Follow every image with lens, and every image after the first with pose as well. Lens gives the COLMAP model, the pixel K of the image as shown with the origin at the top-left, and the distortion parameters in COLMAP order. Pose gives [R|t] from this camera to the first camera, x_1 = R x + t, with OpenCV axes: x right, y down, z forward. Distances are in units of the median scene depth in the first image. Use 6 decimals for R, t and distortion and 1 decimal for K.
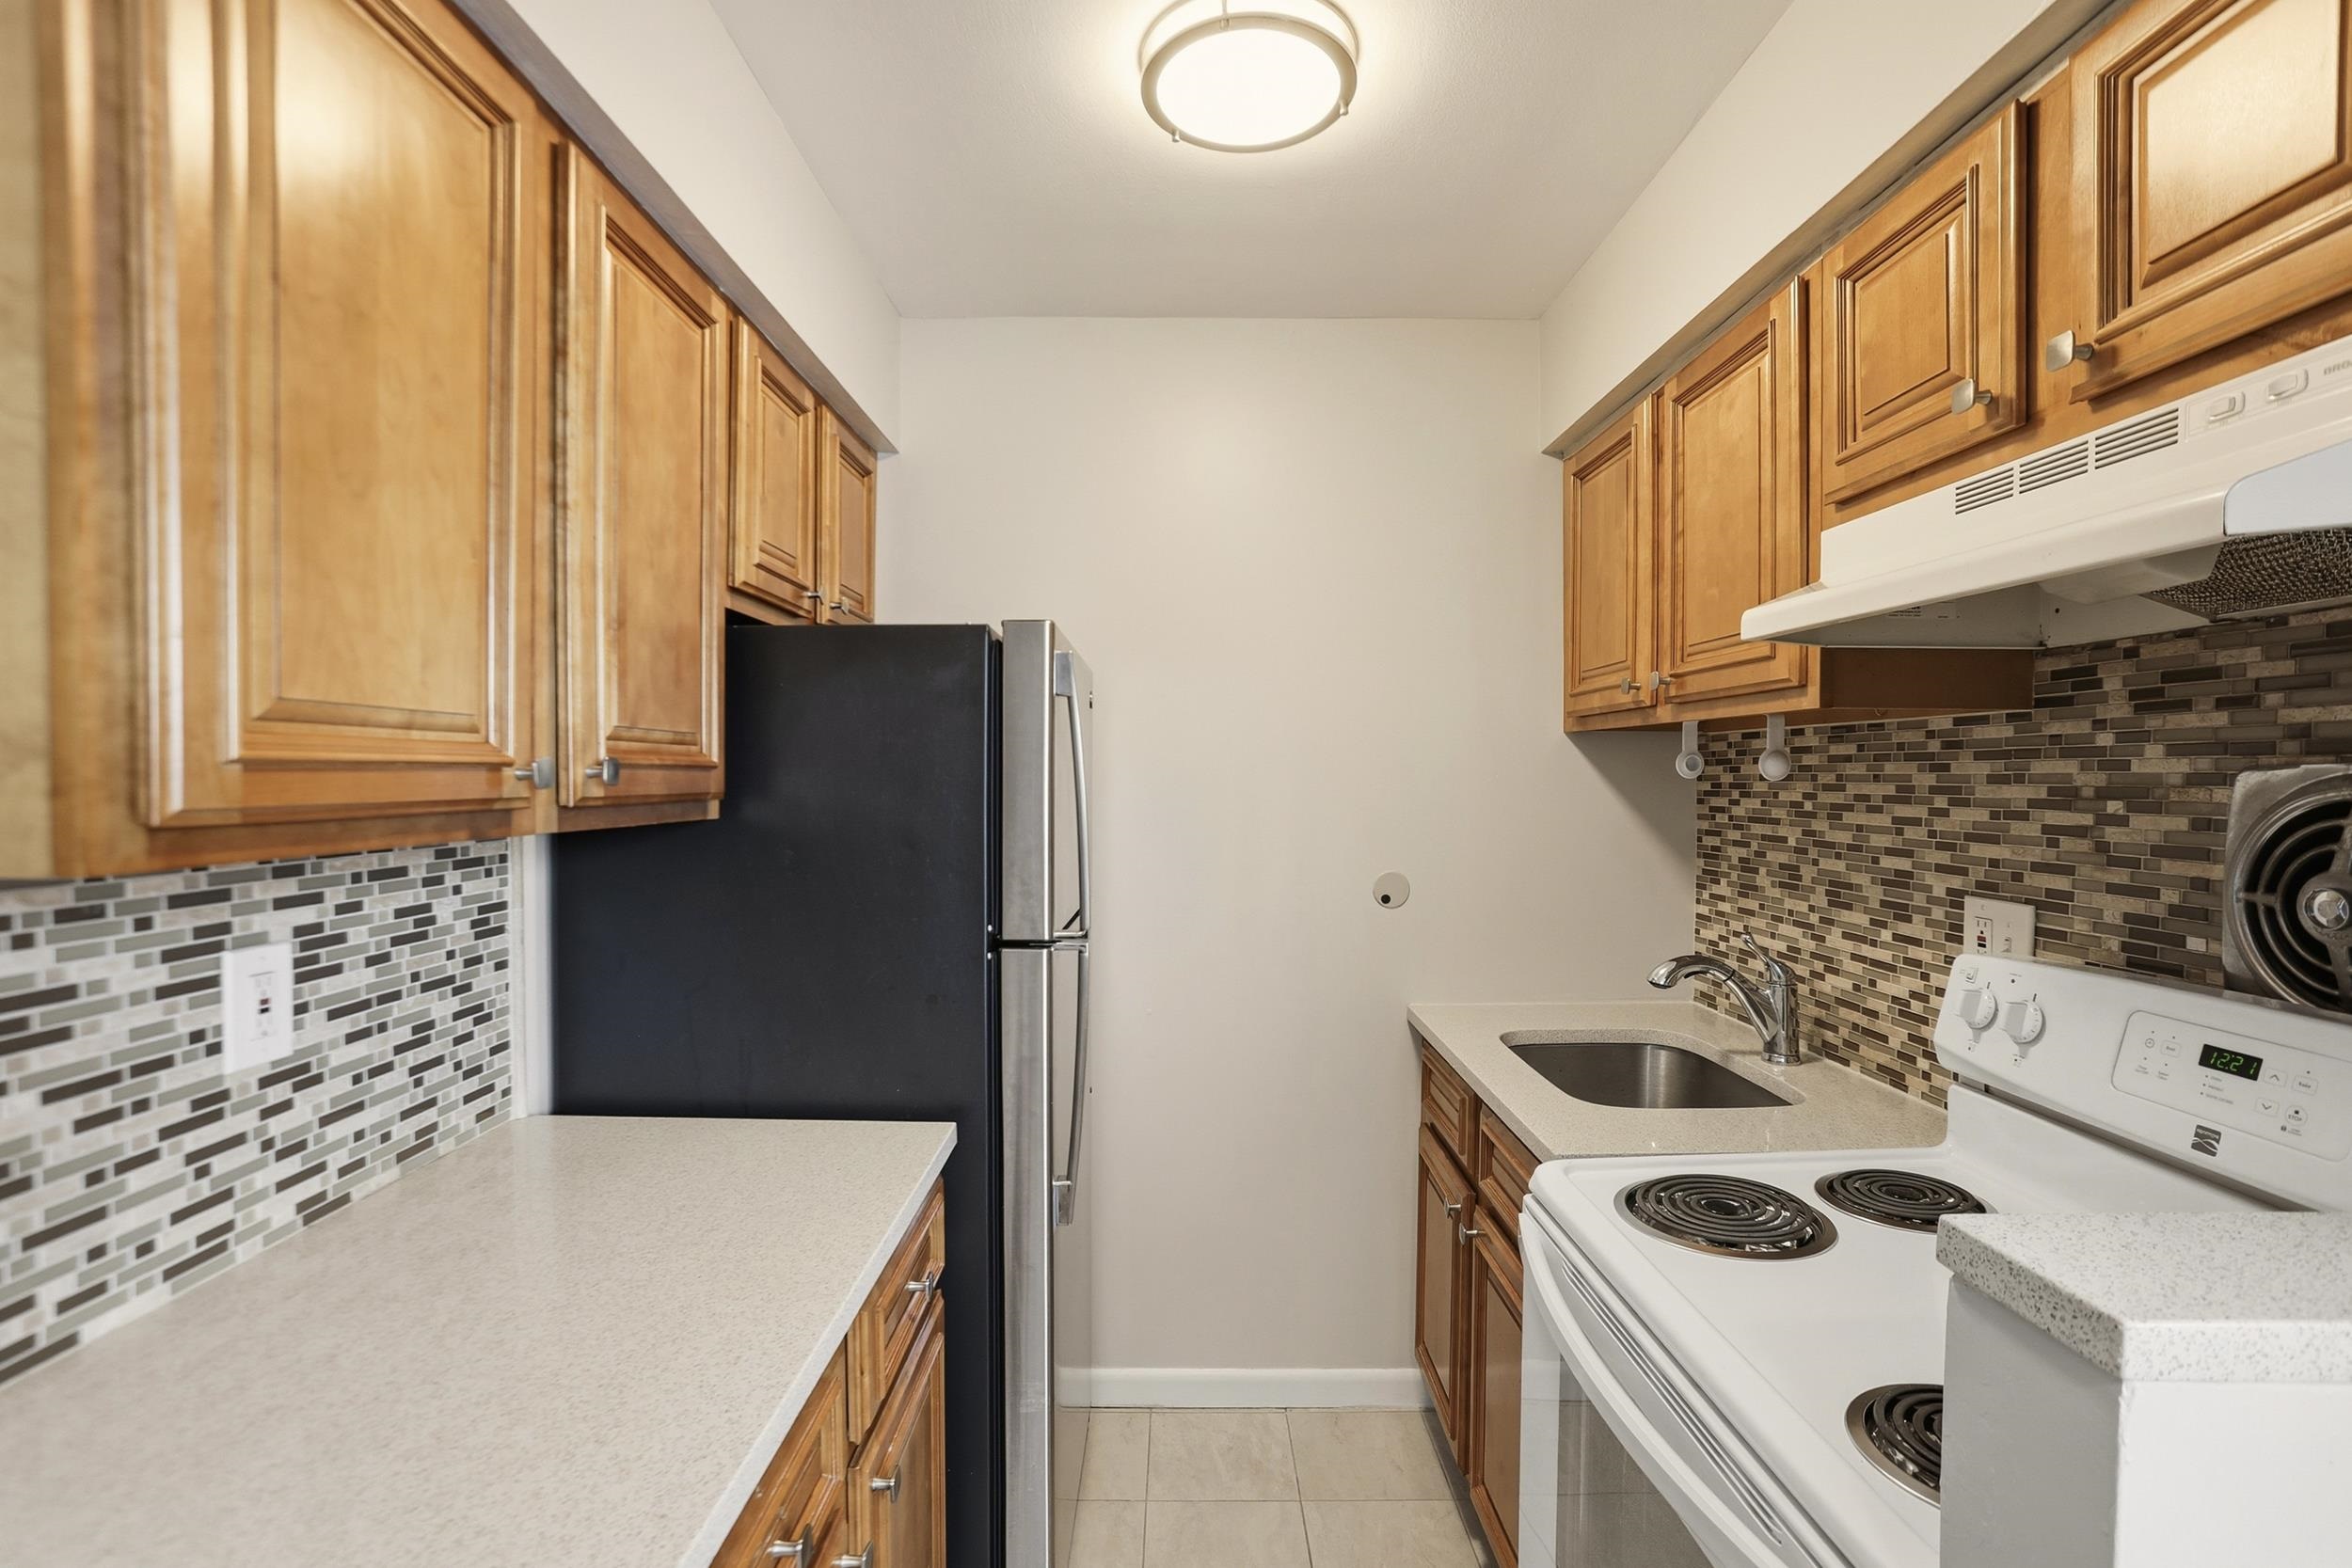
lens RADIAL K [[1073.1, 0, 1176.0], [0, 1073.1, 784.0], [0, 0, 1]] dist [-0.060376, 0.021105]
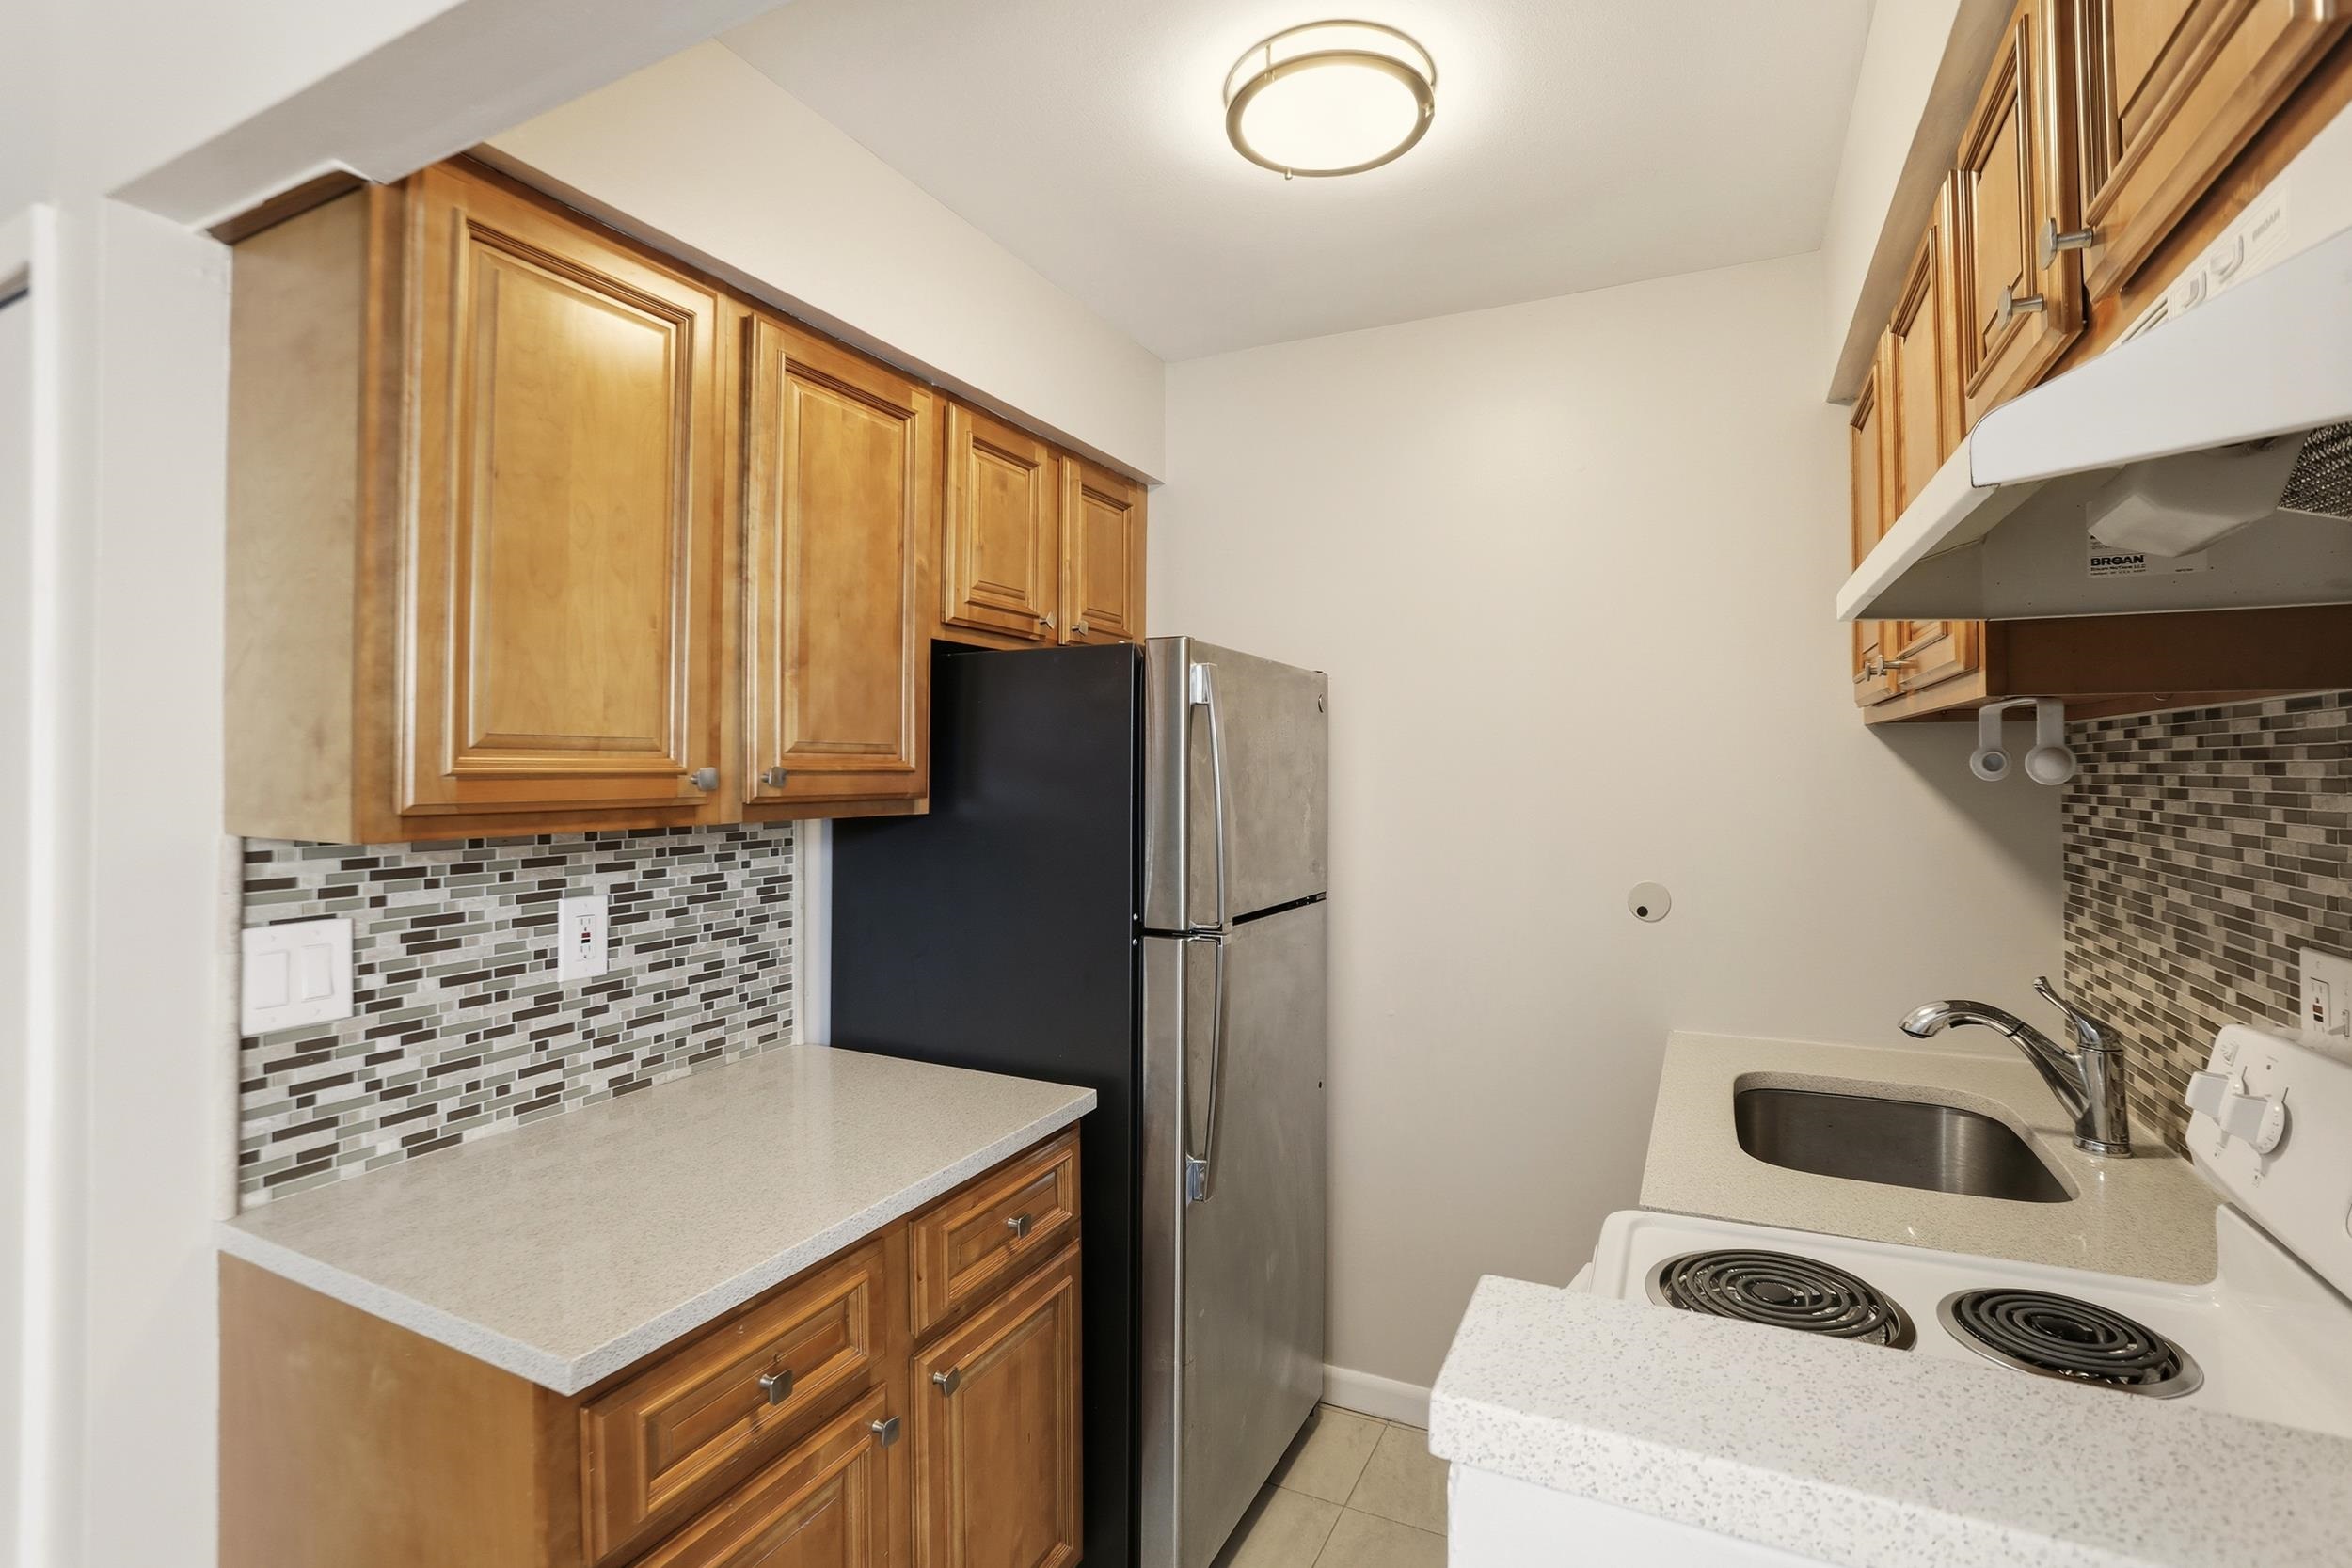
lens RADIAL K [[1089.5, 0, 1171.7], [0, 1089.5, 743.5], [0, 0, 1]] dist [-0.061503, 0.024679]
pose [[0.897690, -0.012582, -0.440448, 0.447702], [-0.001716, 0.999485, -0.032048, -0.010452], [0.440624, 0.029525, 0.897206, 0.004364]]
